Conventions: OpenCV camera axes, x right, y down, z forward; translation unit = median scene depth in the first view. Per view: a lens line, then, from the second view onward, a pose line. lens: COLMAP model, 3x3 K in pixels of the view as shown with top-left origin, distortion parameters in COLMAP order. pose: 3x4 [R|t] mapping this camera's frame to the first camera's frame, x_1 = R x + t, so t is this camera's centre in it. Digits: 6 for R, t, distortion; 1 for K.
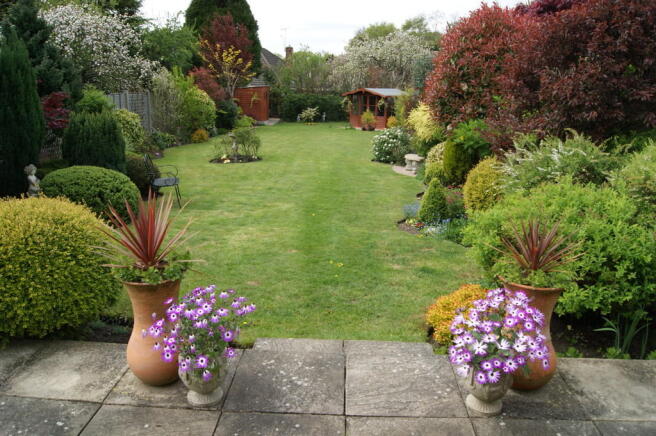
lens RADIAL K [[507.2, 0, 329.7], [0, 507.2, 221.2], [0, 0, 1]] dist [-0.062400, 0.000395]
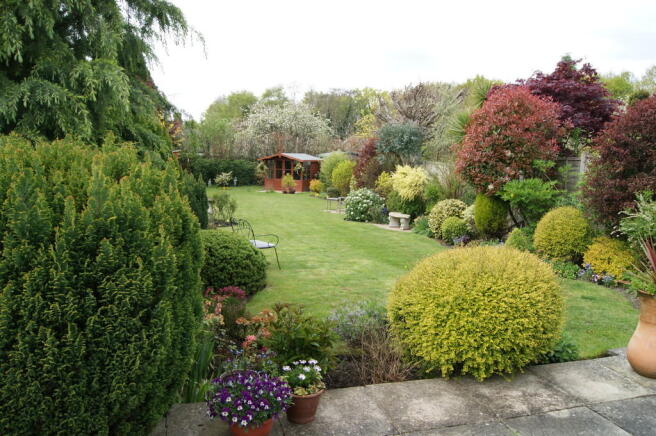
lens RADIAL K [[507.2, 0, 325.6], [0, 507.2, 216.9], [0, 0, 1]] dist [-0.062400, 0.000395]
pose [[0.958337, -0.035217, 0.283462, -0.145496], [0.072294, 0.989965, -0.121421, 0.000127], [-0.276341, 0.136855, 0.951266, -0.002904]]
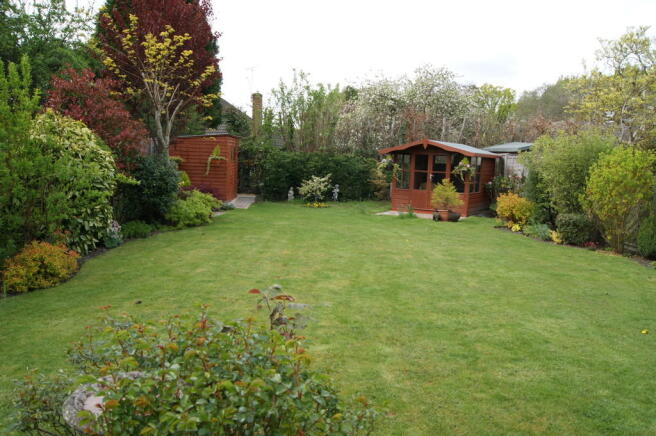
lens RADIAL K [[507.2, 0, 325.6], [0, 507.2, 216.2], [0, 0, 1]] dist [-0.062400, 0.000395]
pose [[0.995070, -0.002849, 0.099131, -0.090451], [0.017605, 0.988785, -0.148307, -0.109479], [-0.097597, 0.149321, 0.983960, 0.510300]]
